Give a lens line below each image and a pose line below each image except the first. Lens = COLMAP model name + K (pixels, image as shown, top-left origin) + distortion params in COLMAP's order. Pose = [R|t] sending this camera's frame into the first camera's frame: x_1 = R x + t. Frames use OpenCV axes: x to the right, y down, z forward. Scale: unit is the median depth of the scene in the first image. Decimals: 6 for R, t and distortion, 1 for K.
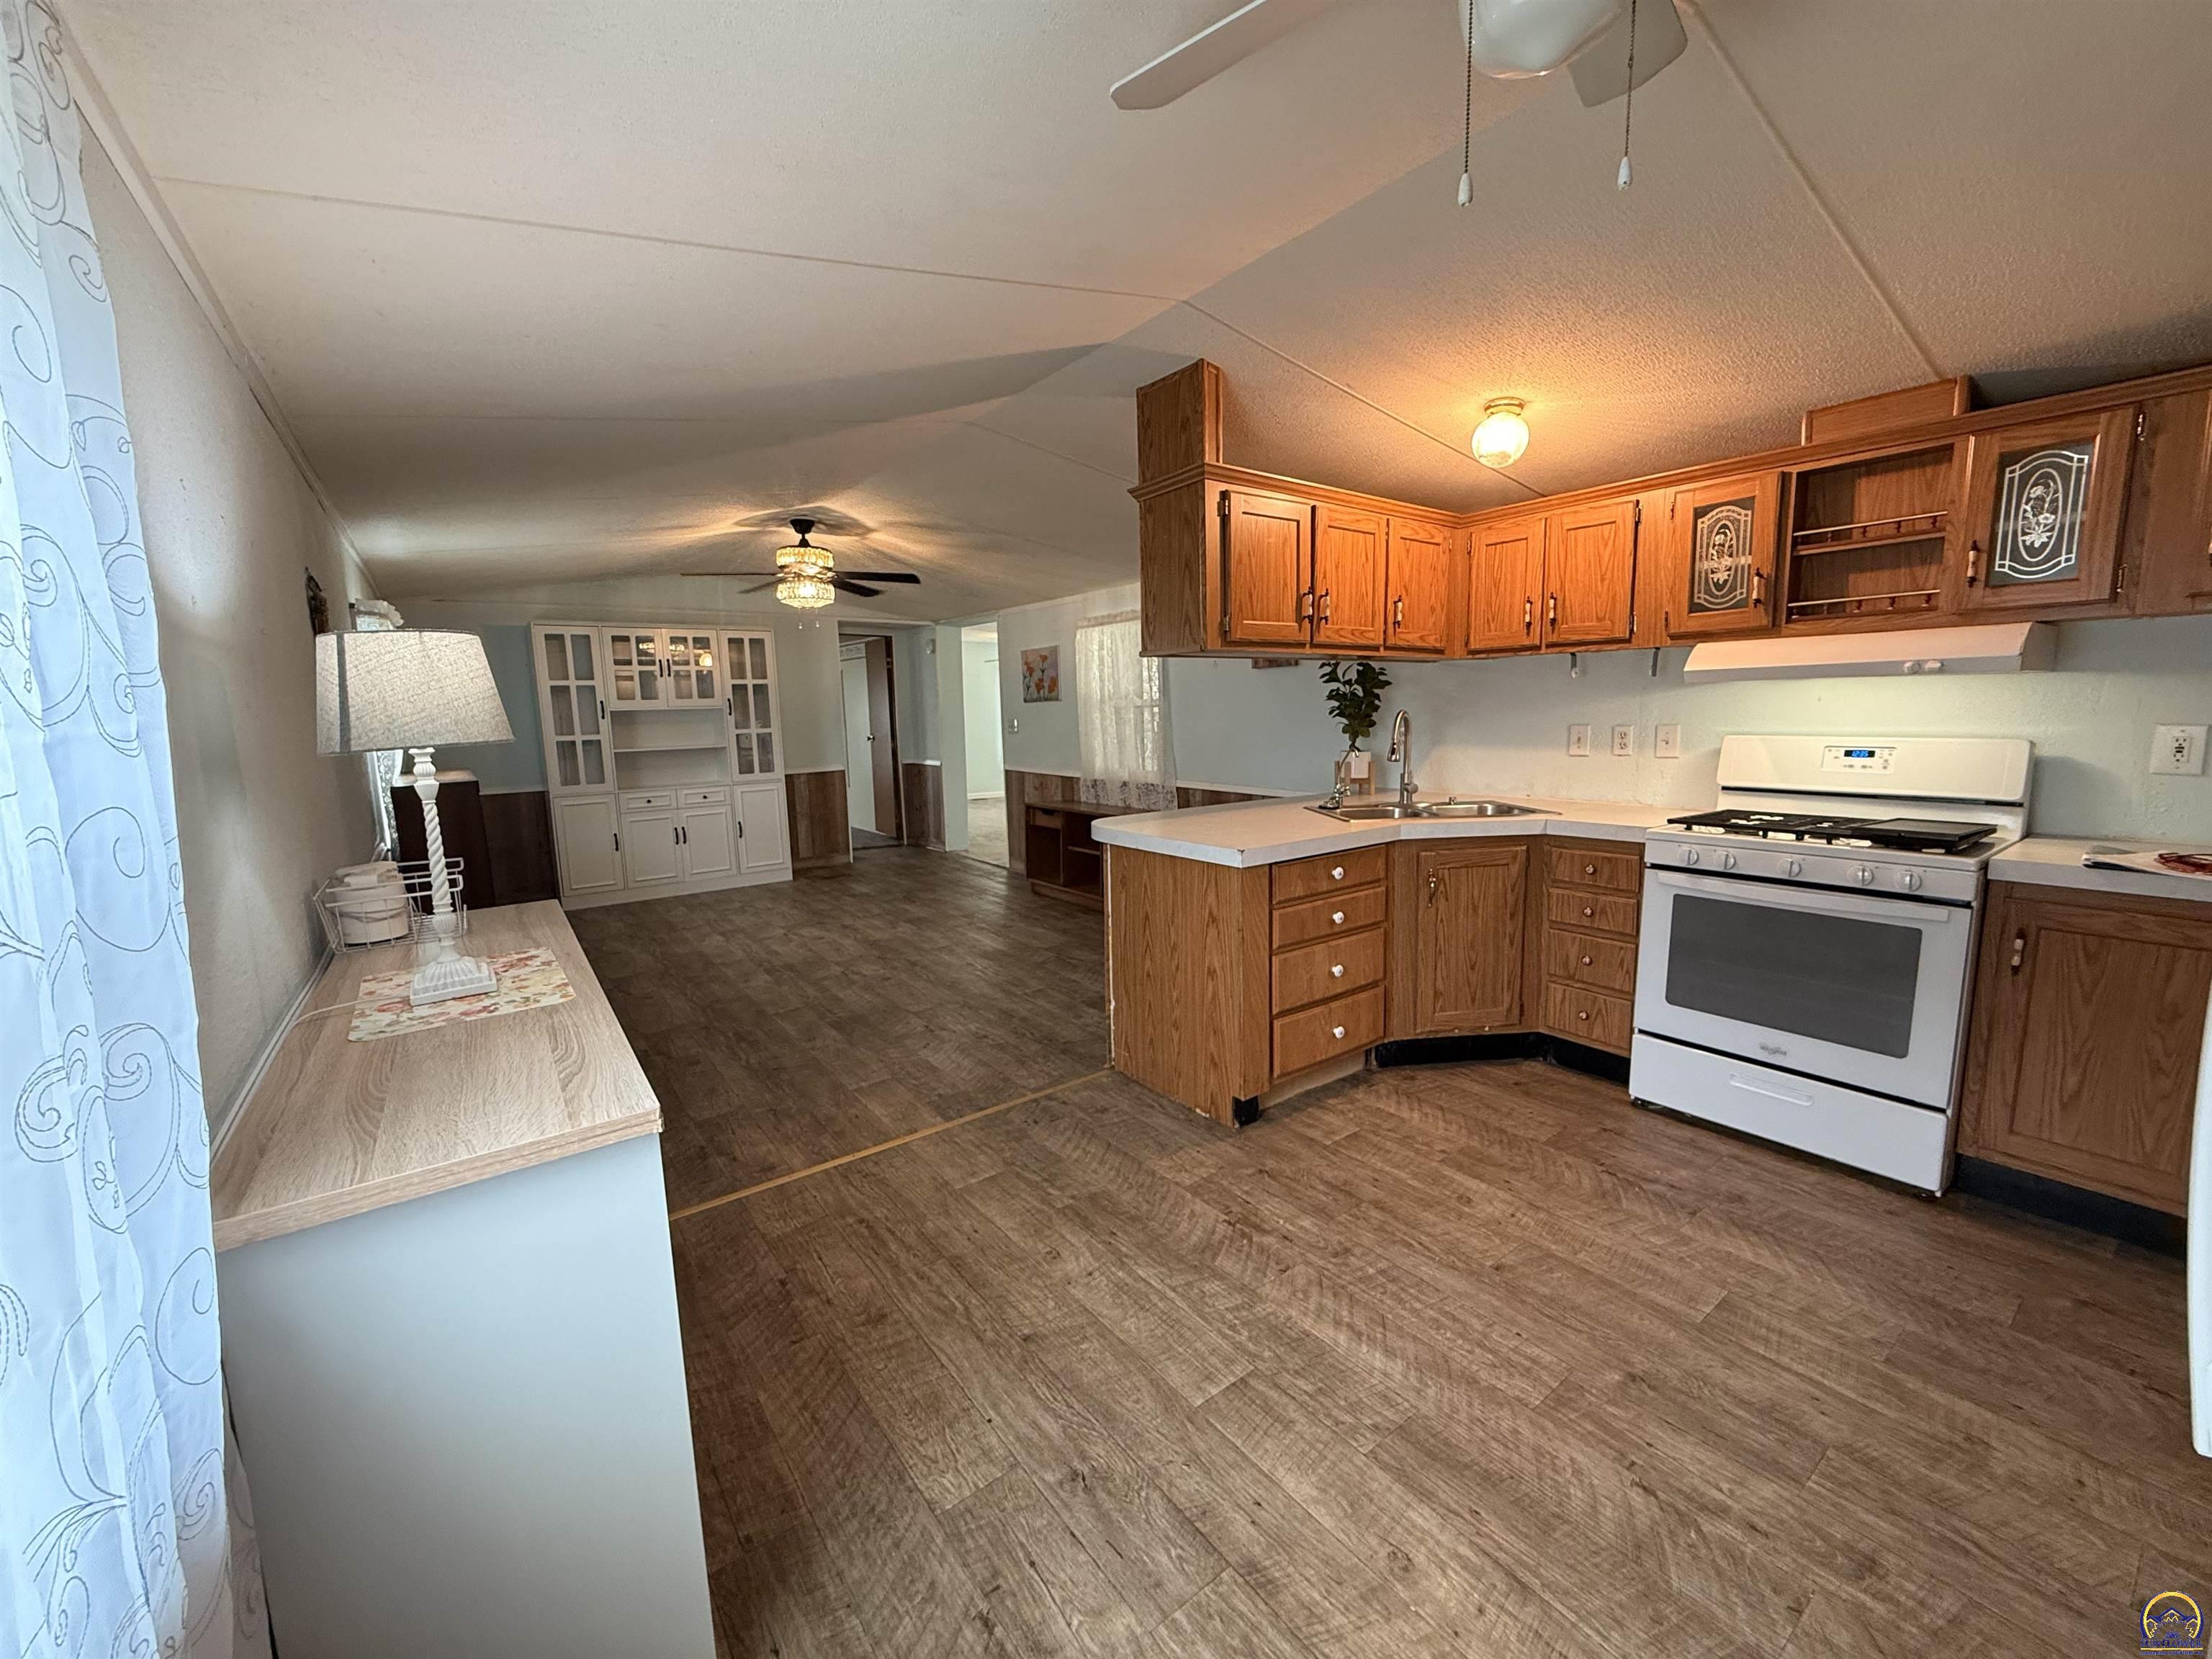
lens RADIAL K [[879.0, 0, 1102.5], [0, 879.0, 828.5], [0, 0, 1]] dist [-0.000495, 0.000400]
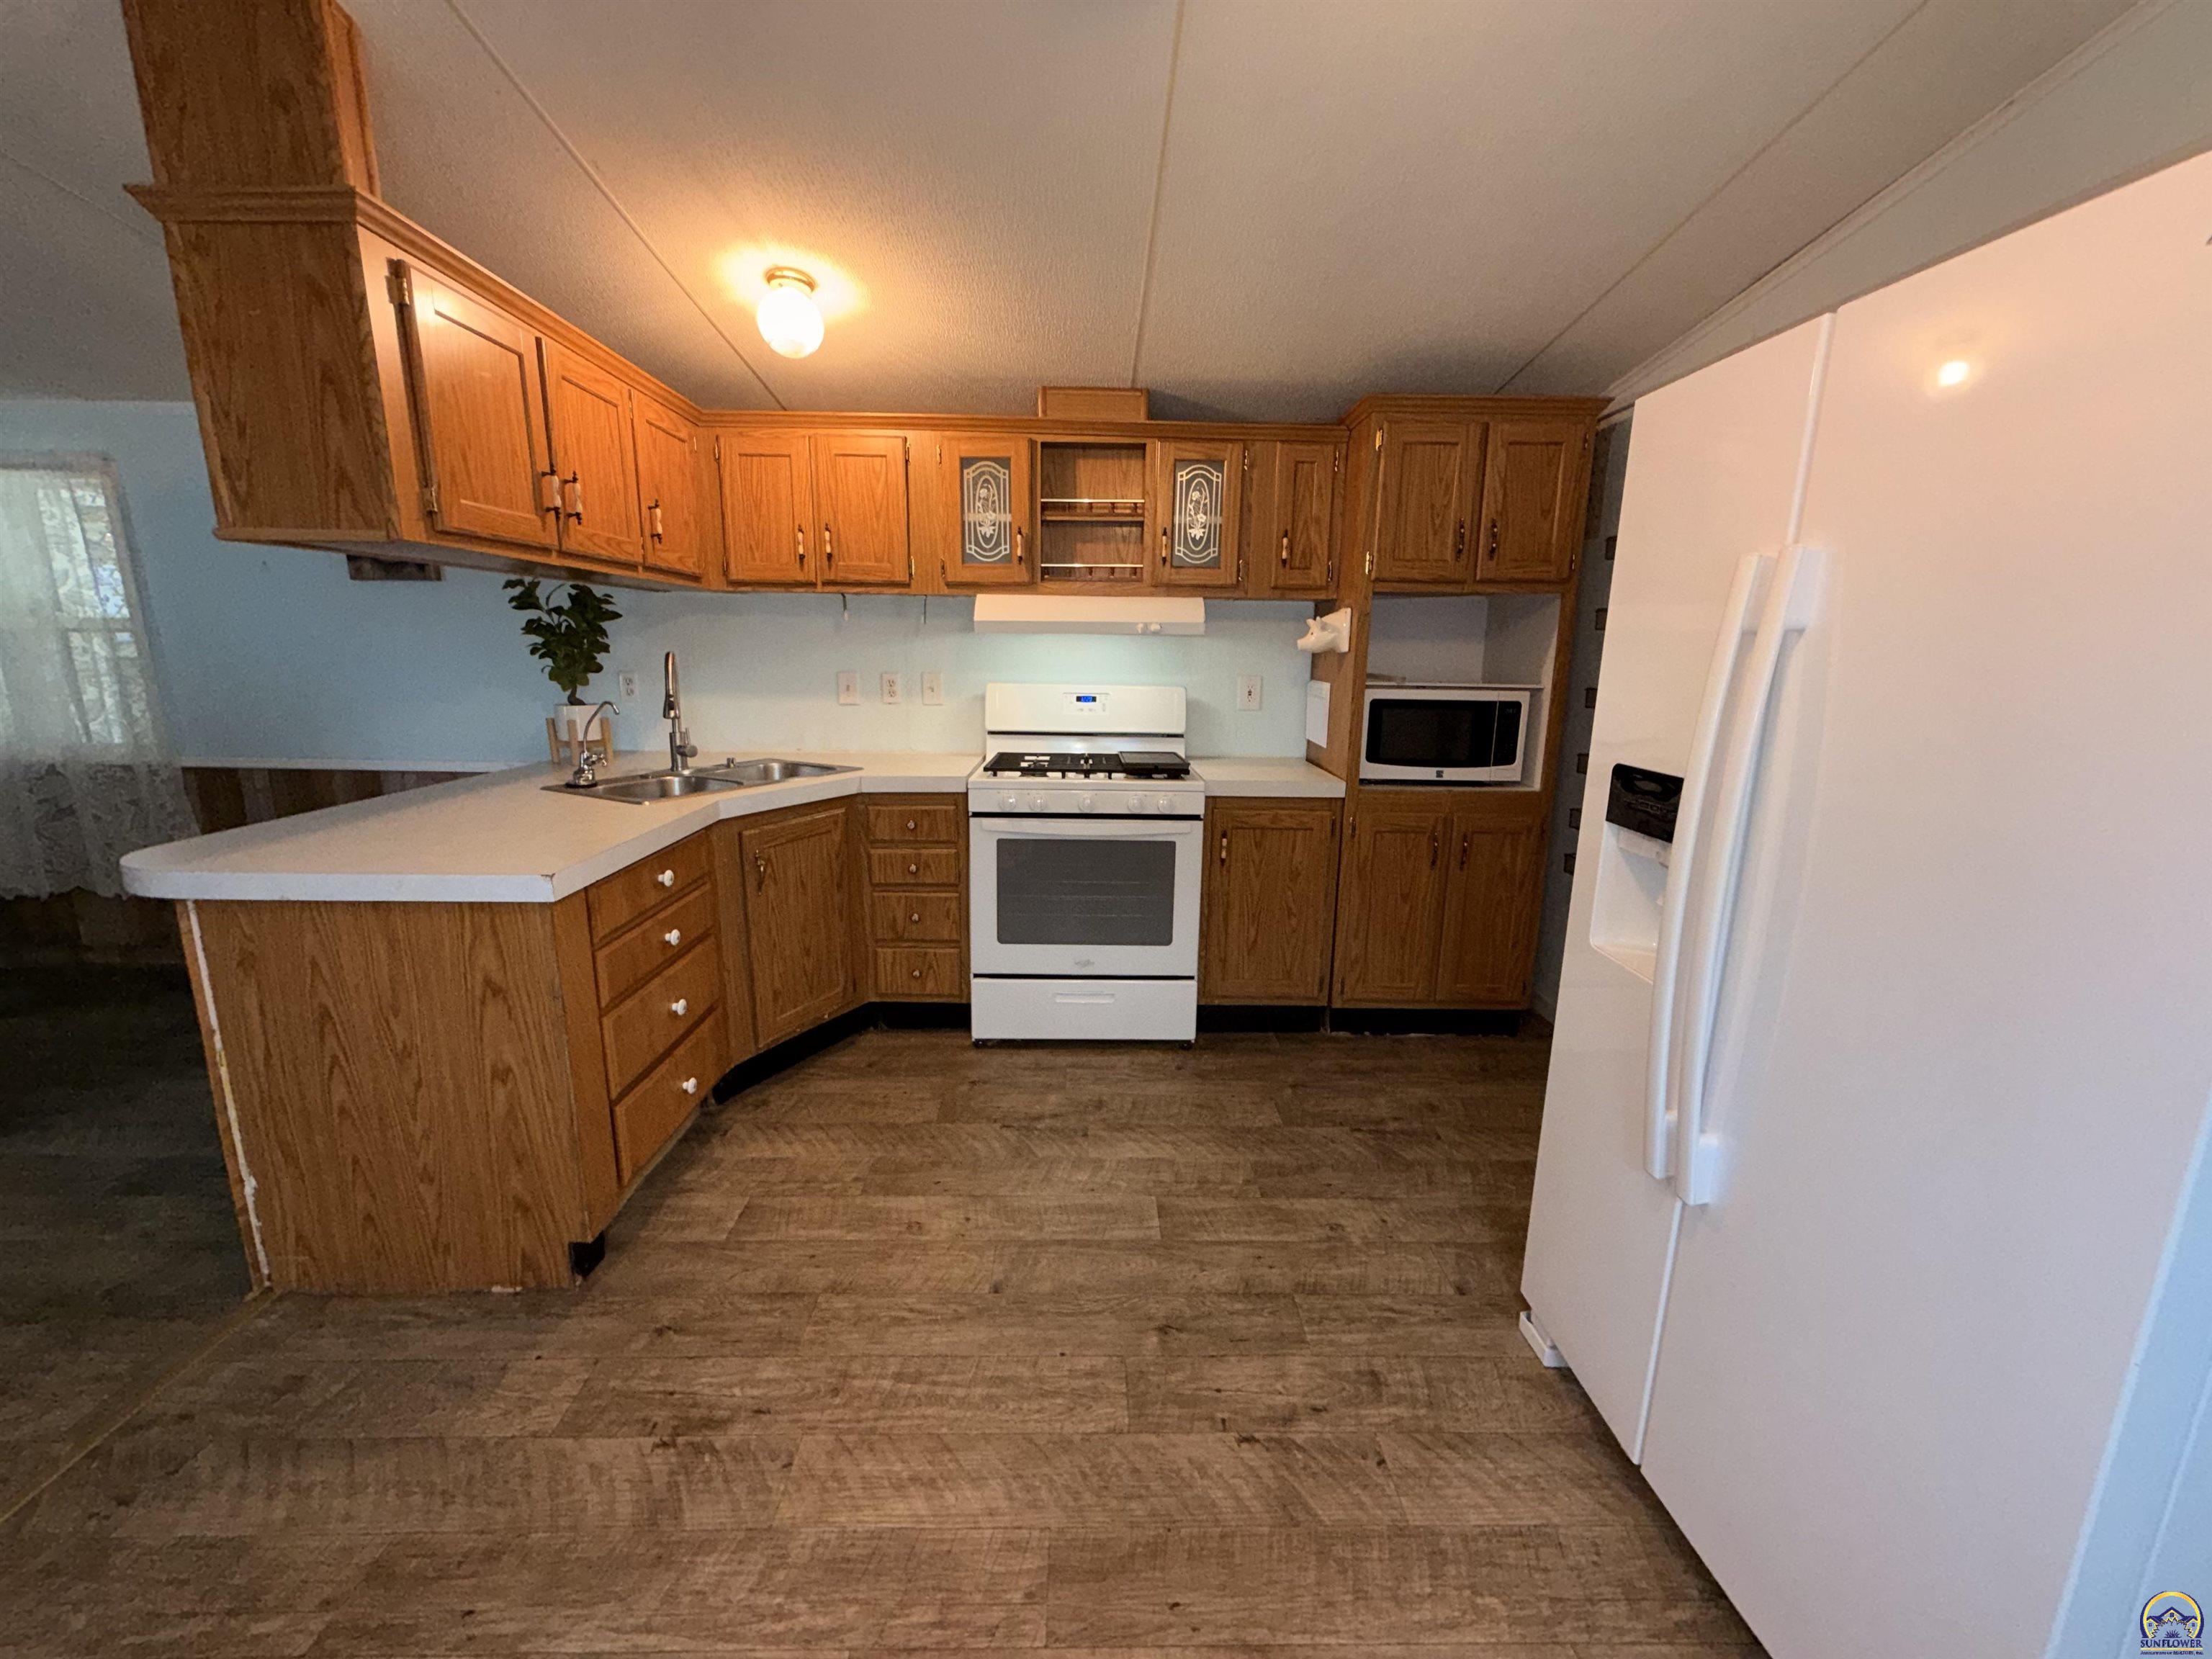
lens RADIAL K [[879.0, 0, 1102.0], [0, 879.0, 828.1], [0, 0, 1]] dist [-0.000495, 0.000400]
pose [[0.576201, -0.138206, 0.805538, -0.114563], [0.084460, 0.990391, 0.109508, -0.042907], [-0.812932, 0.004937, 0.582338, 0.308703]]
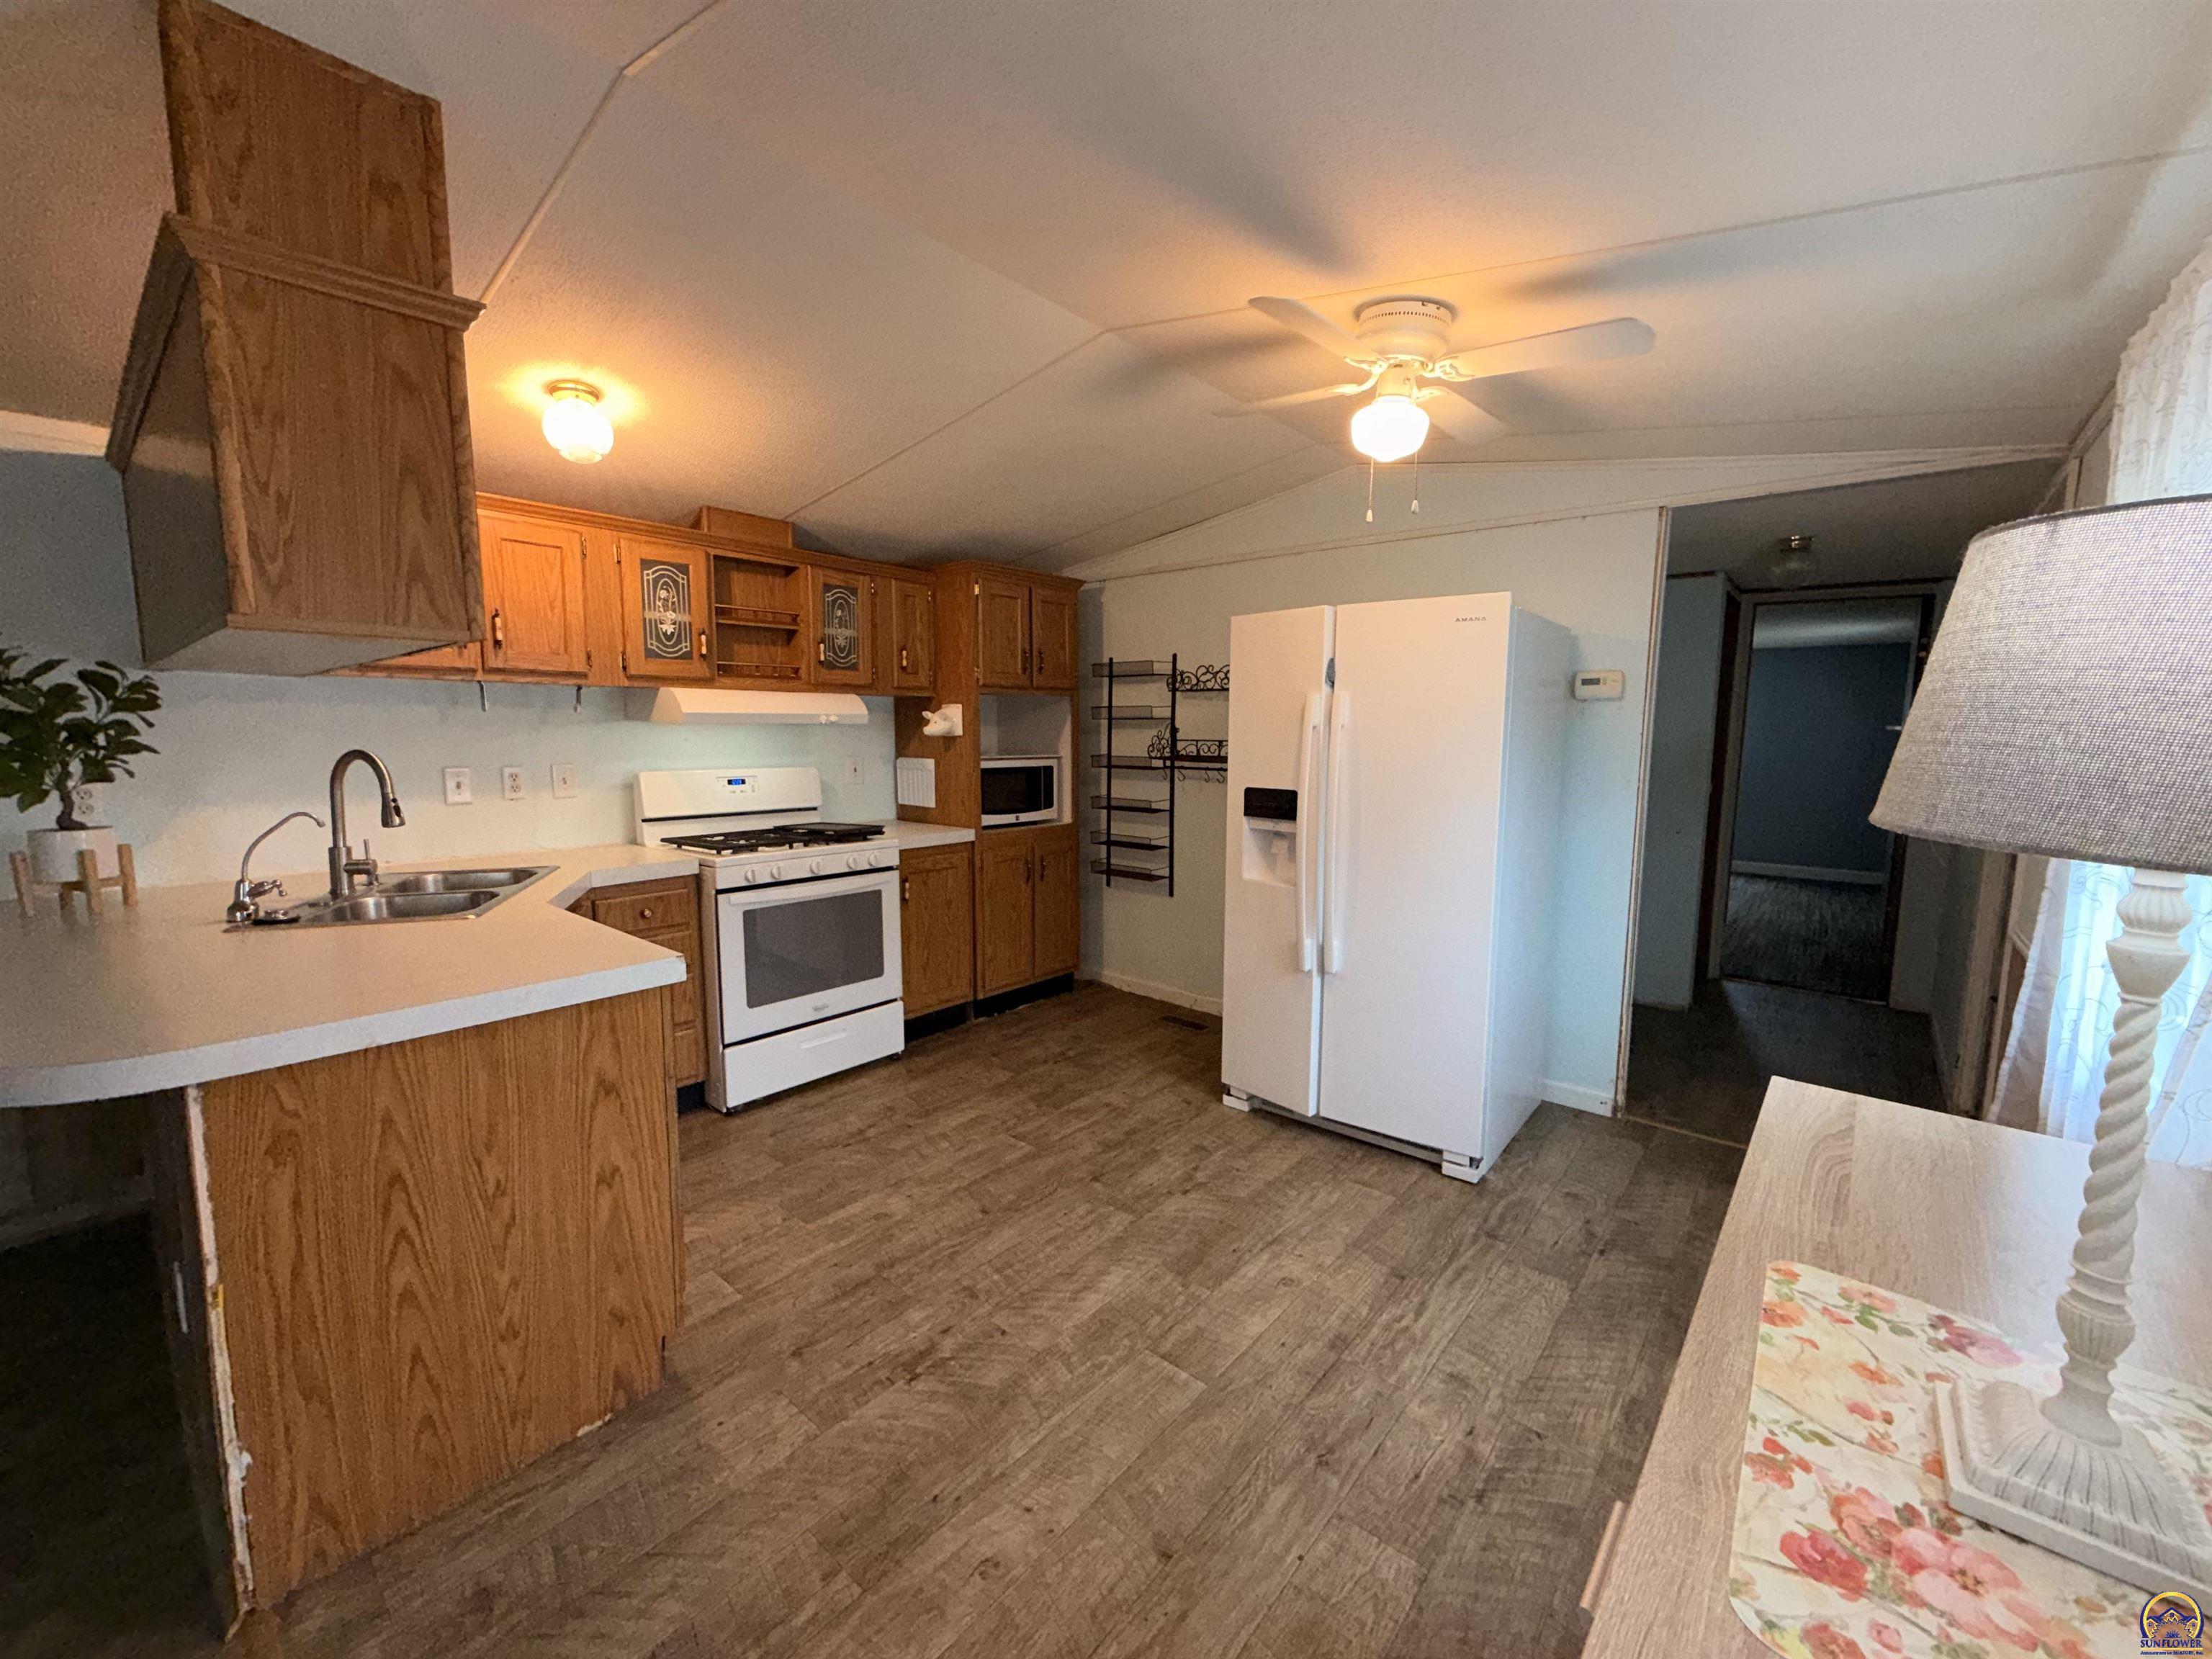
lens RADIAL K [[879.0, 0, 1100.5], [0, 879.0, 828.0], [0, 0, 1]] dist [-0.000495, 0.000400]
pose [[-0.221827, -0.088472, 0.971064, -0.554181], [0.134222, 0.983625, 0.120278, -0.108034], [-0.965804, 0.157019, -0.206320, 0.804303]]
